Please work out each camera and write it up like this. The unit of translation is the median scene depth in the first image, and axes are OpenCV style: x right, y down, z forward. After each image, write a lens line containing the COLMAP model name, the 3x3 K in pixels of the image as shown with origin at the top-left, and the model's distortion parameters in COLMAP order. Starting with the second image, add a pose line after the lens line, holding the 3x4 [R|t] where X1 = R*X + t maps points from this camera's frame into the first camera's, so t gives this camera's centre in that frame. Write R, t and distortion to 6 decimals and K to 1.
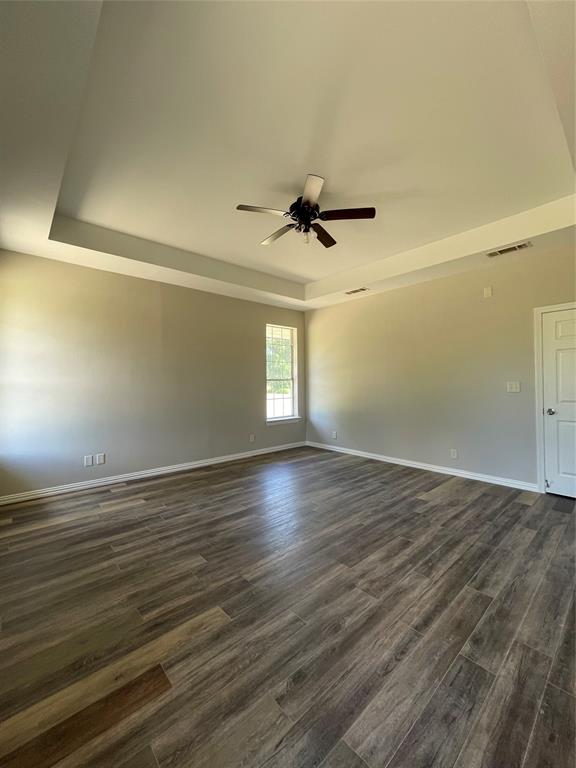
lens RADIAL K [[308.9, 0, 286.7], [0, 308.9, 382.8], [0, 0, 1]] dist [0.000071, 0.000408]
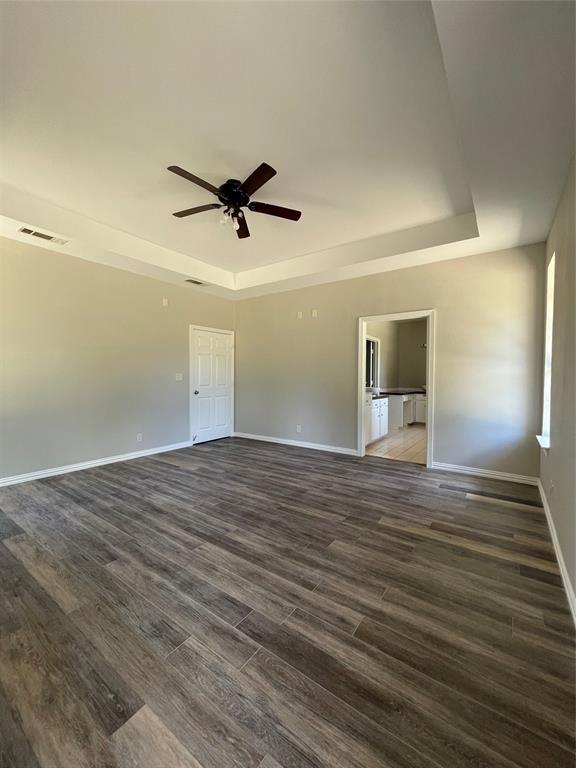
lens RADIAL K [[308.9, 0, 286.7], [0, 308.9, 382.8], [0, 0, 1]] dist [0.000071, 0.000408]
pose [[-0.217211, -0.015859, 0.975996, -1.021317], [-0.007260, 0.999867, 0.014631, 0.021645], [-0.976098, -0.003908, -0.217297, 1.142814]]
